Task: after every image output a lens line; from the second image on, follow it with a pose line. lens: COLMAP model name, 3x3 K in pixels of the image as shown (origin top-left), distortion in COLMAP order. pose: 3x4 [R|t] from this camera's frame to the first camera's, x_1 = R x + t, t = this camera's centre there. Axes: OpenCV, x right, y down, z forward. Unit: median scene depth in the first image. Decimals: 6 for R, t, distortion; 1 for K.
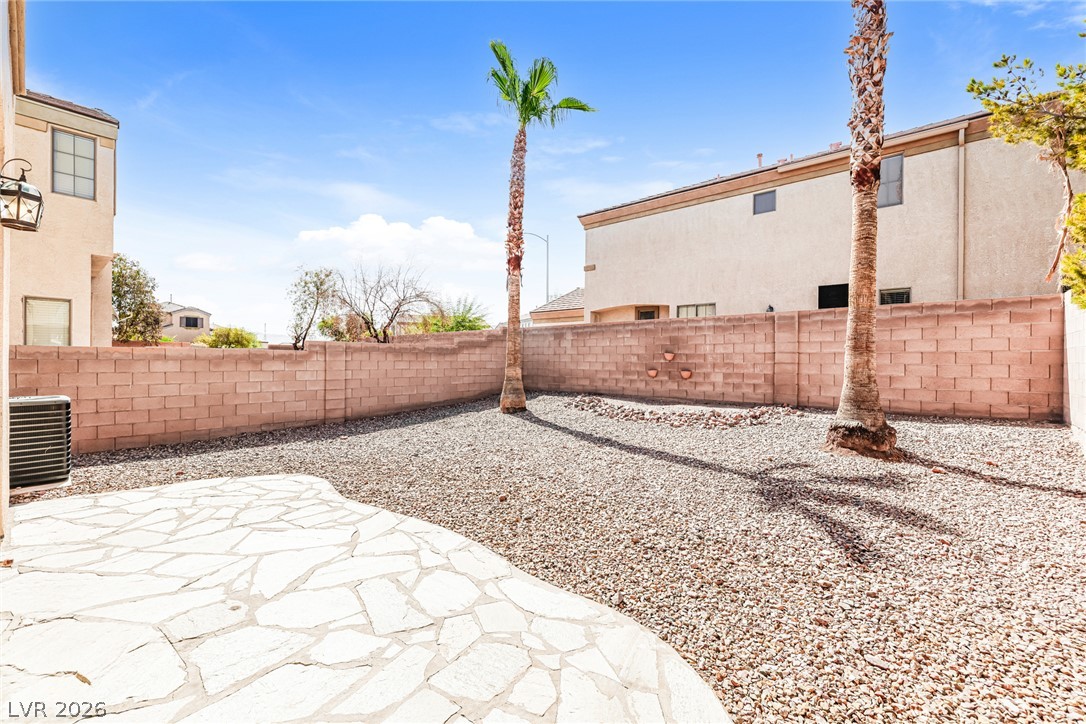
lens RADIAL K [[476.2, 0, 543.0], [0, 476.2, 362.0], [0, 0, 1]] dist [0.000653, 0.000072]
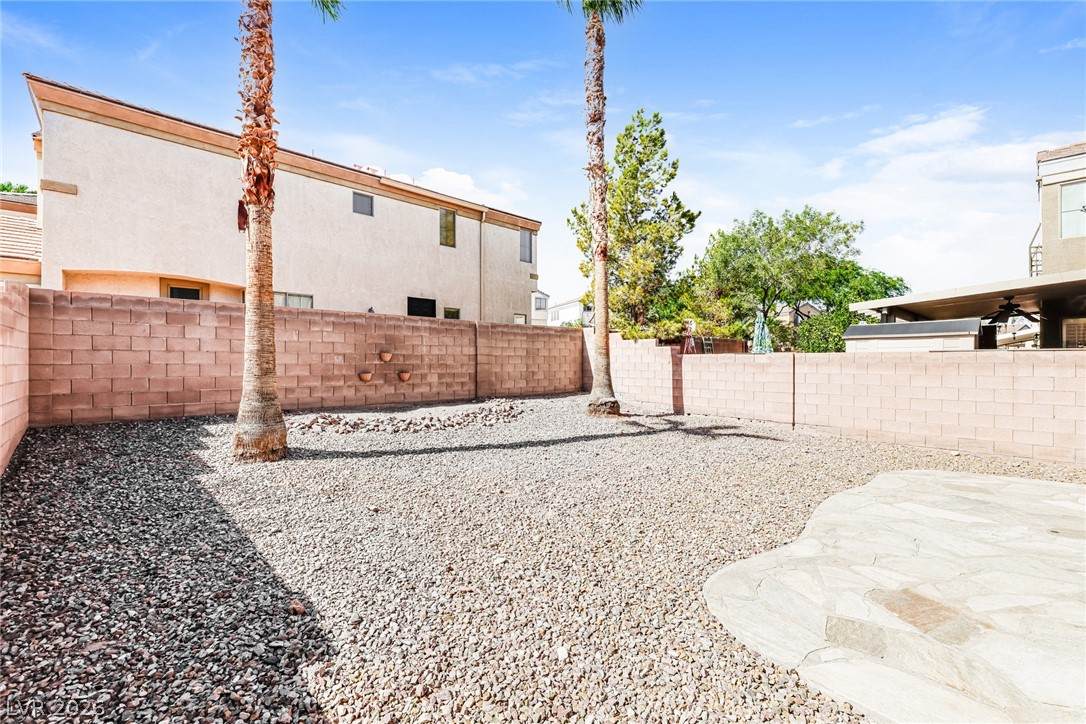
lens RADIAL K [[452.9, 0, 543.0], [0, 452.9, 362.0], [0, 0, 1]] dist [0.000184, 0.000055]
pose [[0.085347, -0.008565, 0.996314, -0.546460], [-0.001026, 0.999962, 0.008685, -0.010066], [-0.996351, -0.001764, 0.085335, 0.632892]]
